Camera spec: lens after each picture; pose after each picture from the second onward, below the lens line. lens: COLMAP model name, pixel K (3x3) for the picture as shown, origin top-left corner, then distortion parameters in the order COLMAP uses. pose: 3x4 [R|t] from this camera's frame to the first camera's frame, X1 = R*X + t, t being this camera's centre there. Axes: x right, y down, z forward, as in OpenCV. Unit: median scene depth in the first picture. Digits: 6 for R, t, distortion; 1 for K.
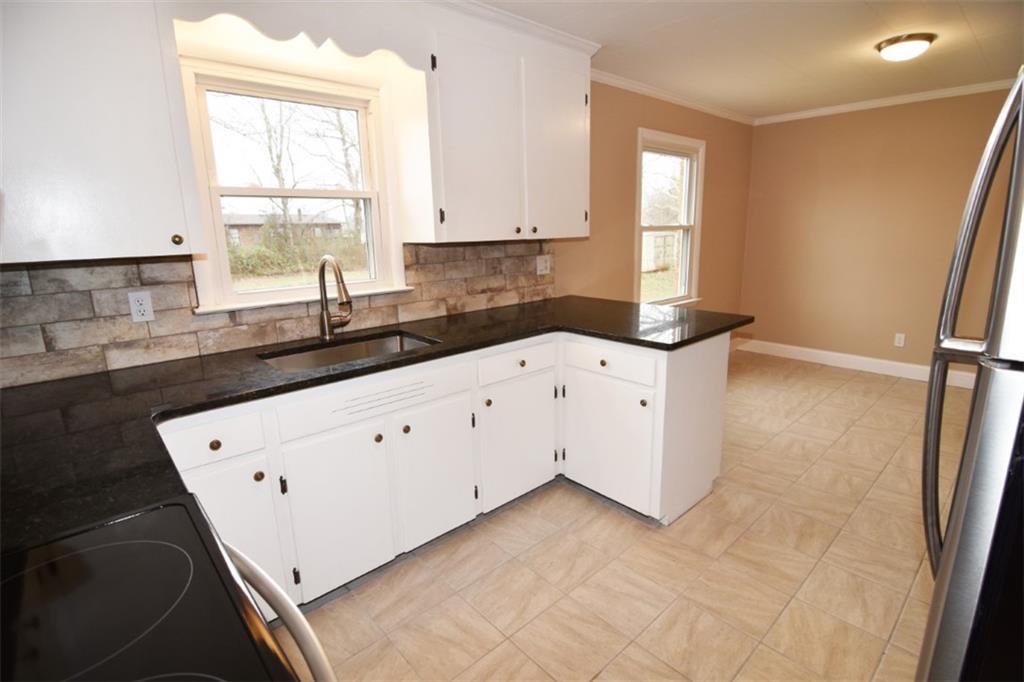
lens RADIAL K [[490.6, 0, 514.6], [0, 490.6, 339.9], [0, 0, 1]] dist [-0.010769, -0.007513]
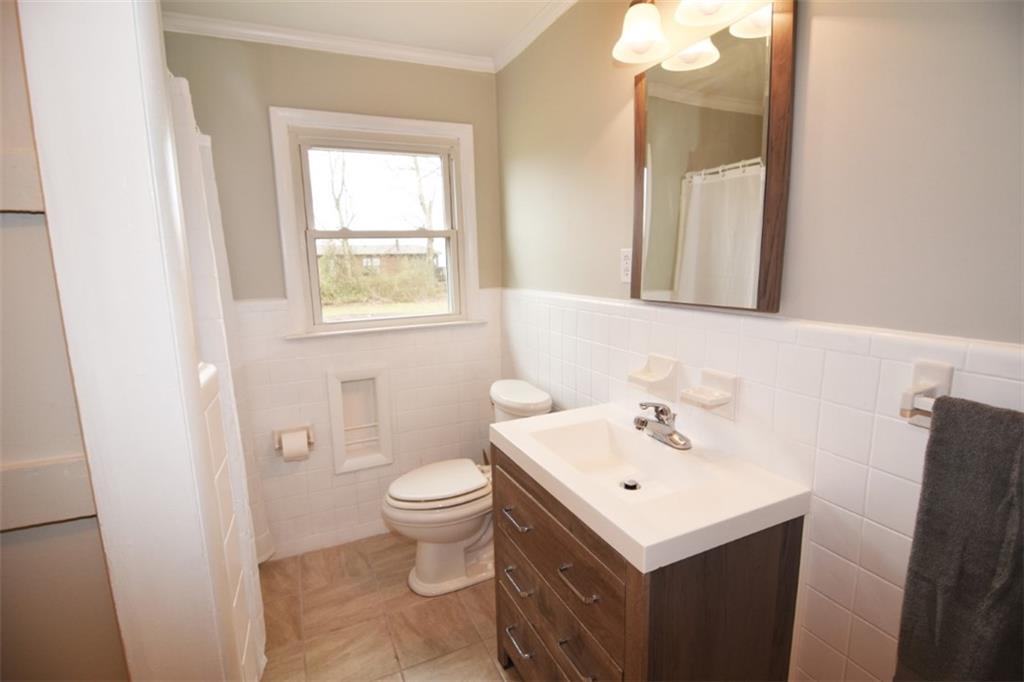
lens RADIAL K [[490.6, 0, 518.3], [0, 490.6, 343.0], [0, 0, 1]] dist [-0.010769, -0.007513]
pose [[0.960553, 0.044373, -0.274535, 1.132311], [-0.057376, 0.997571, -0.039511, -0.252234], [0.272115, 0.053704, 0.960765, 0.898878]]
